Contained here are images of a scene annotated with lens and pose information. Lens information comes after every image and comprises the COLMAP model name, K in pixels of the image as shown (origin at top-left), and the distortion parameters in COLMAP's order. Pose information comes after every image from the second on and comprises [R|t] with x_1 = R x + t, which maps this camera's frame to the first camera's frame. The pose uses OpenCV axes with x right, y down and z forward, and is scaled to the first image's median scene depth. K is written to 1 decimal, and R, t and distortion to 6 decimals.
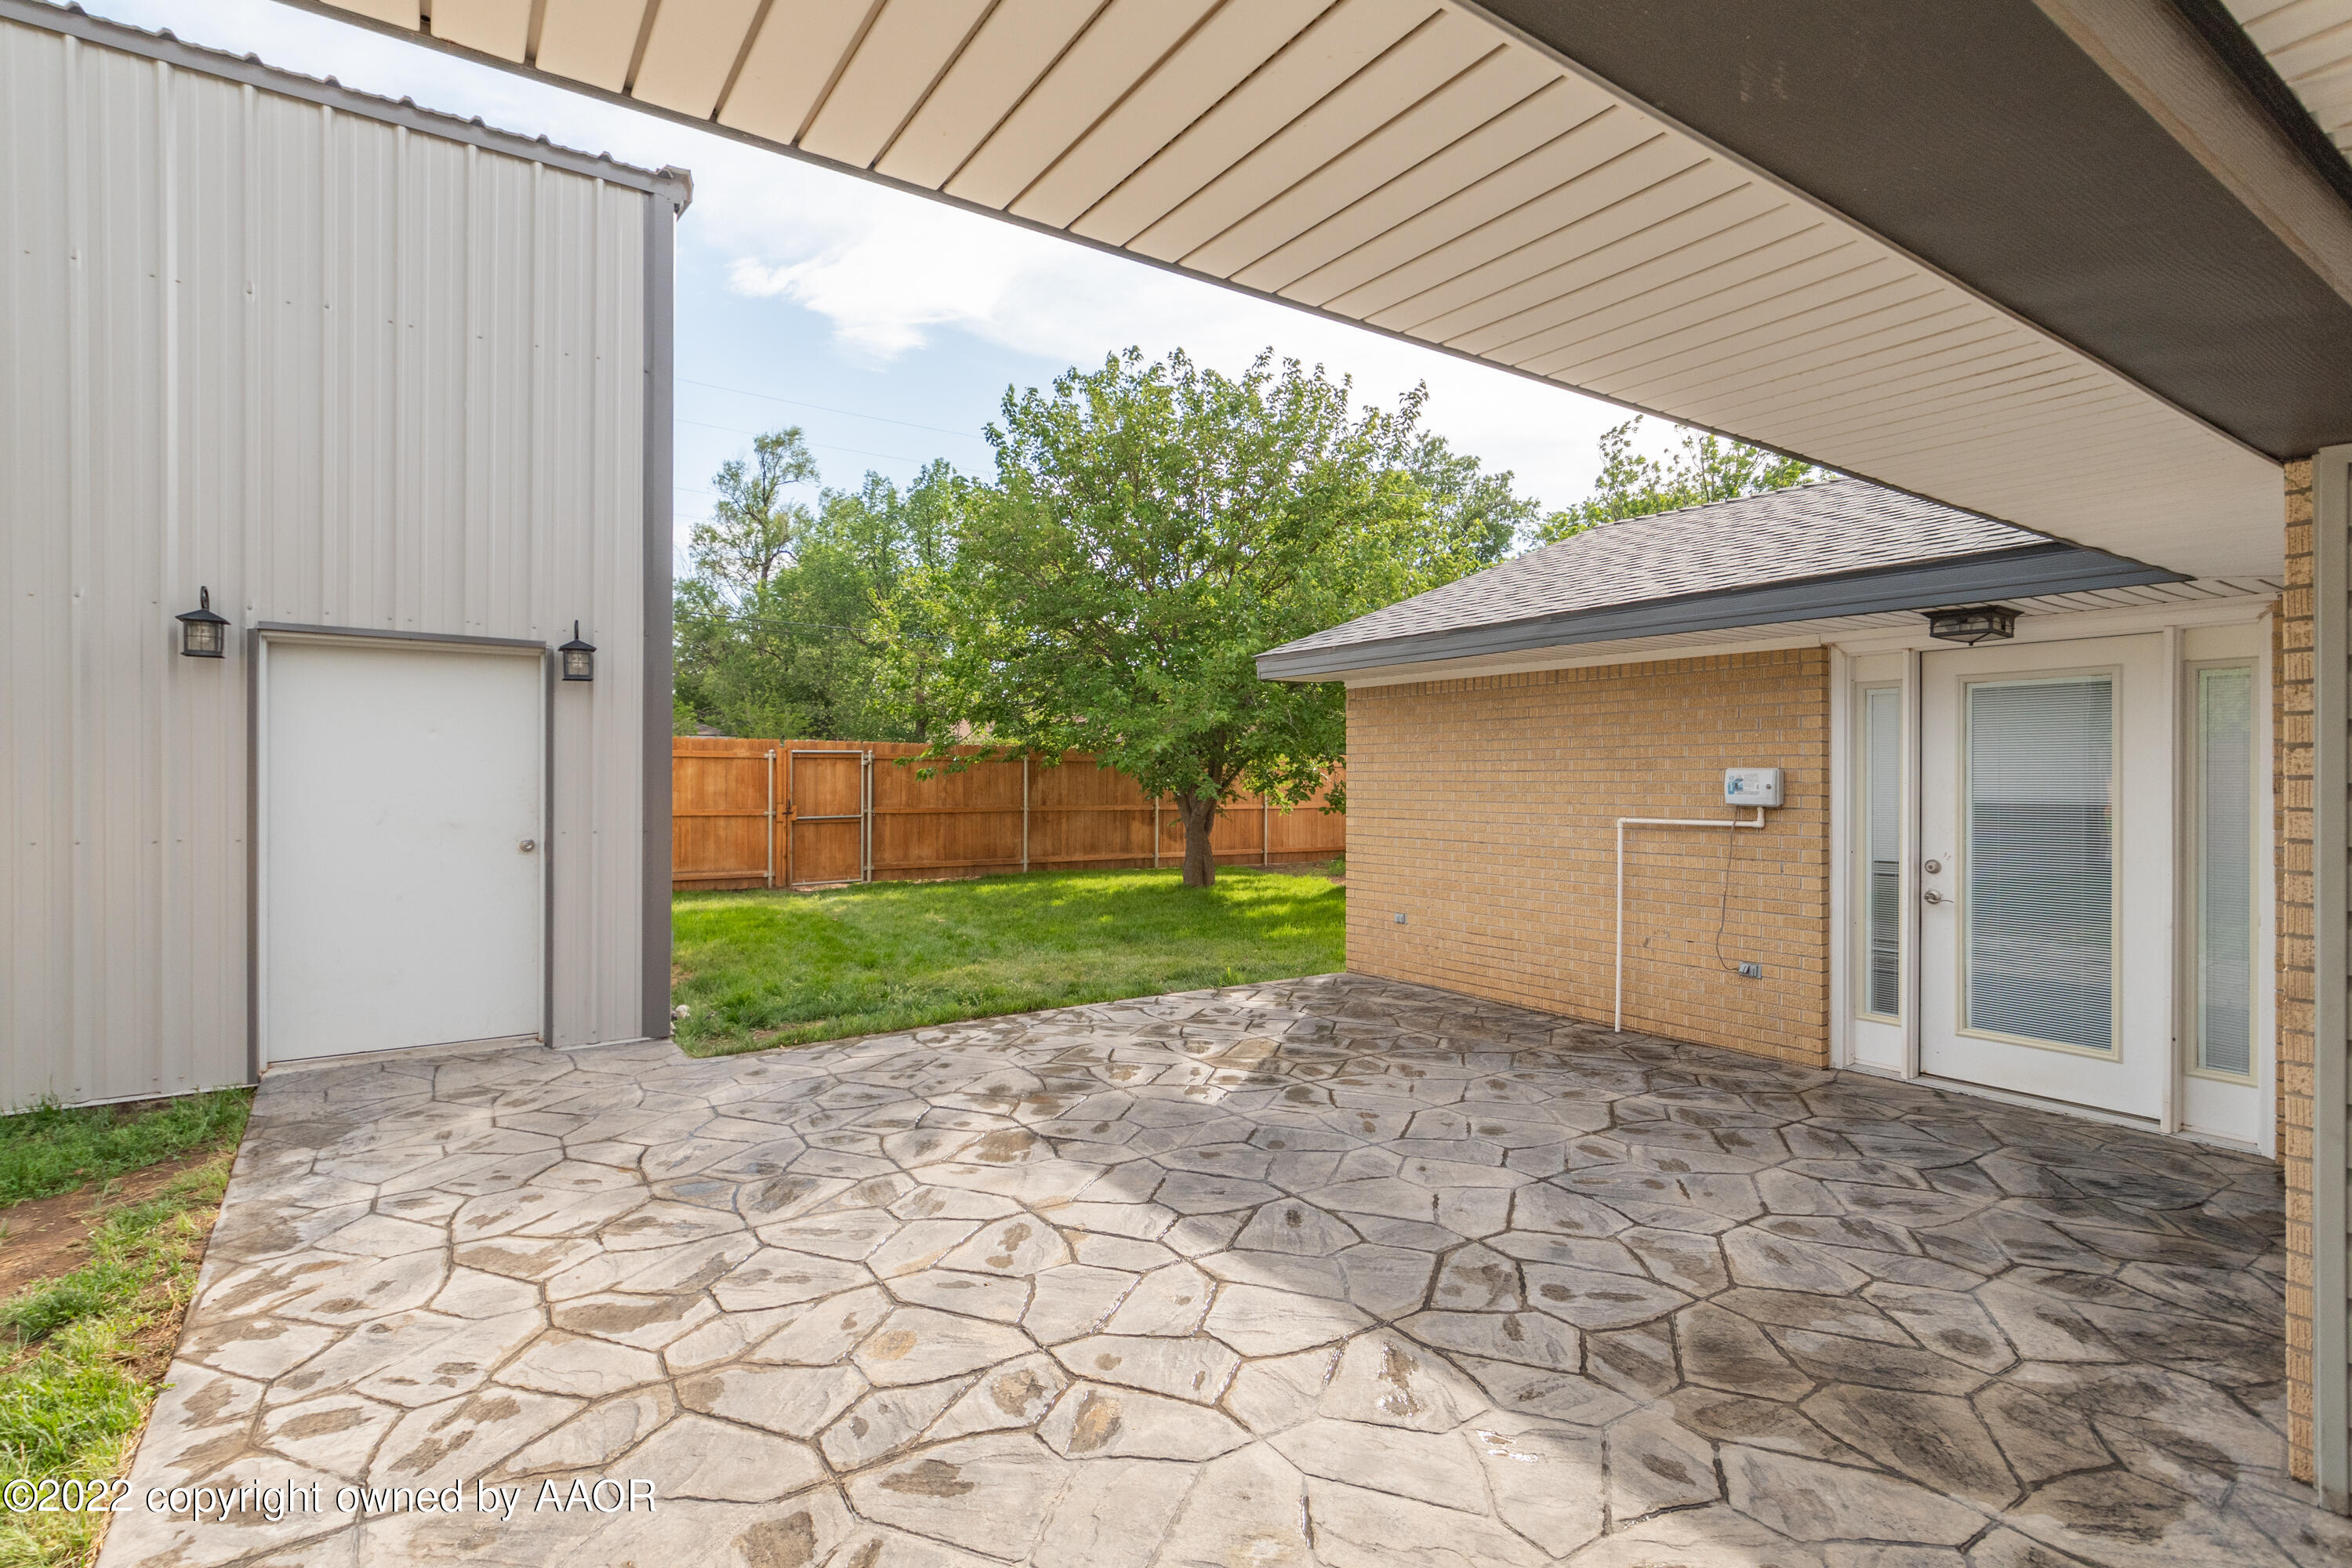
lens RADIAL K [[1079.2, 0, 1138.2], [0, 1079.2, 778.4], [0, 0, 1]] dist [0.000249, 0.001033]
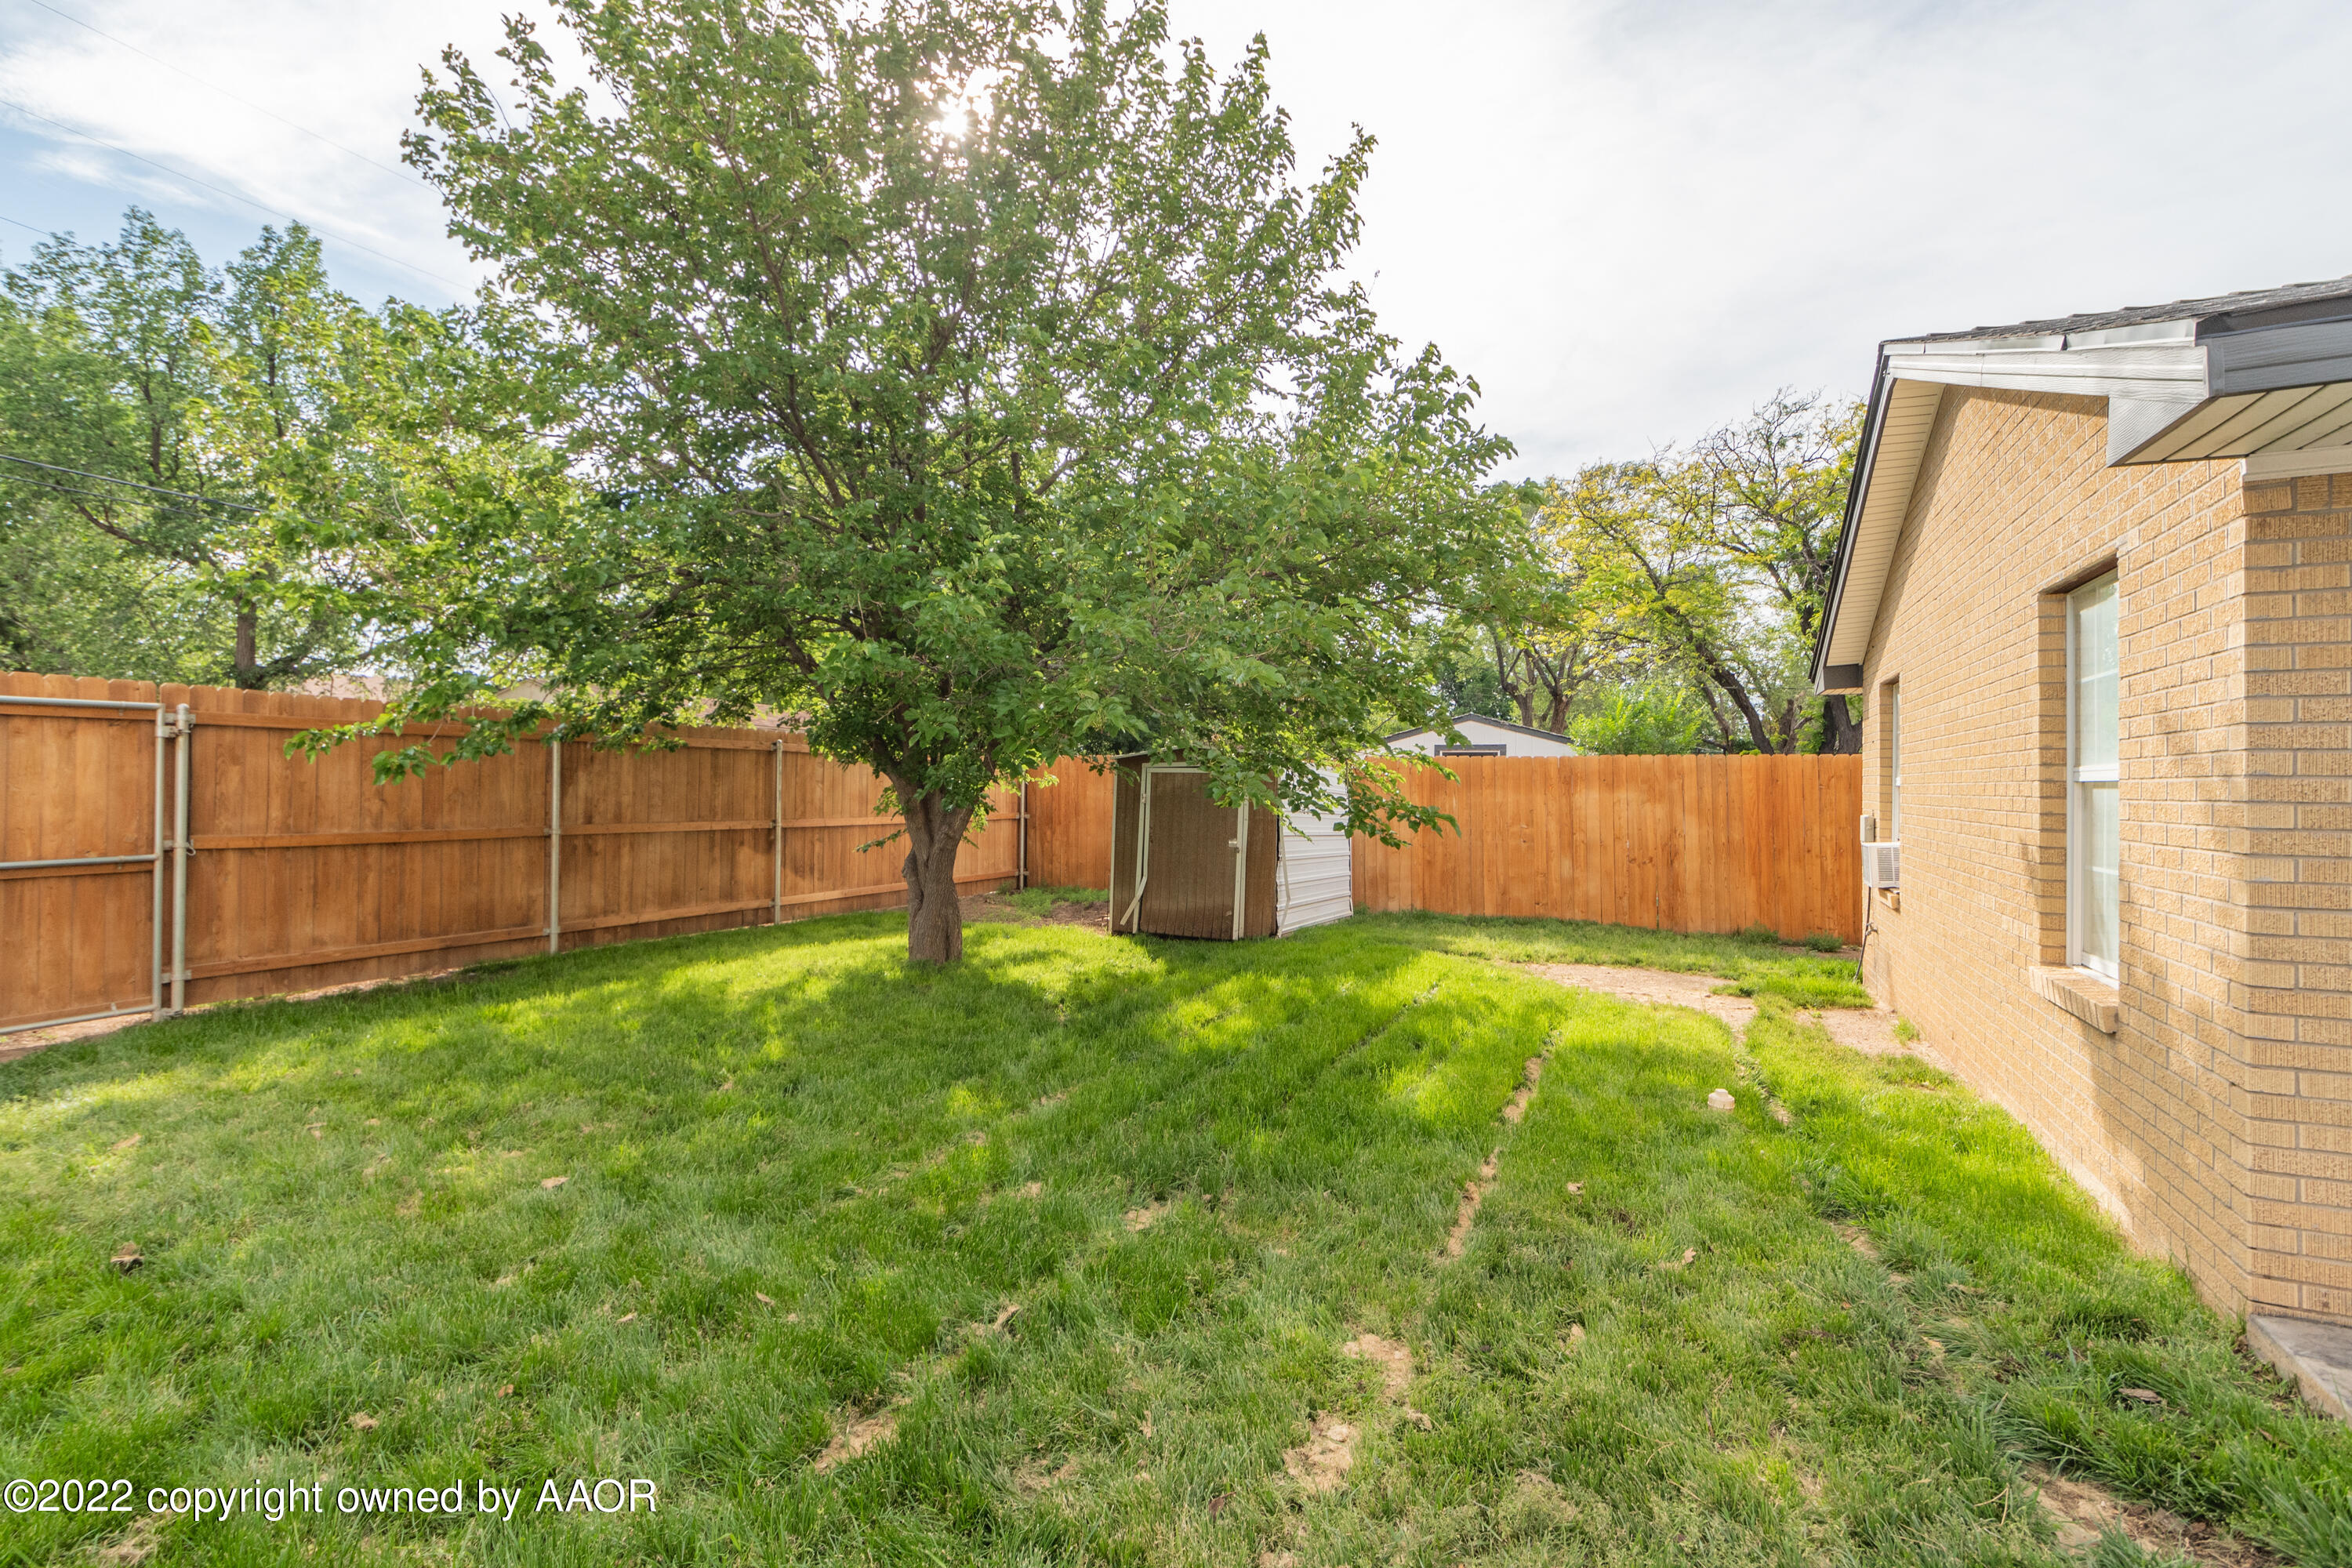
lens RADIAL K [[1079.2, 0, 1138.2], [0, 1079.2, 778.4], [0, 0, 1]] dist [0.000249, 0.001033]
pose [[0.862338, 0.005788, 0.506301, -0.172916], [-0.002274, 0.999969, -0.007559, 0.007811], [-0.506329, 0.005367, 0.862324, 0.546641]]
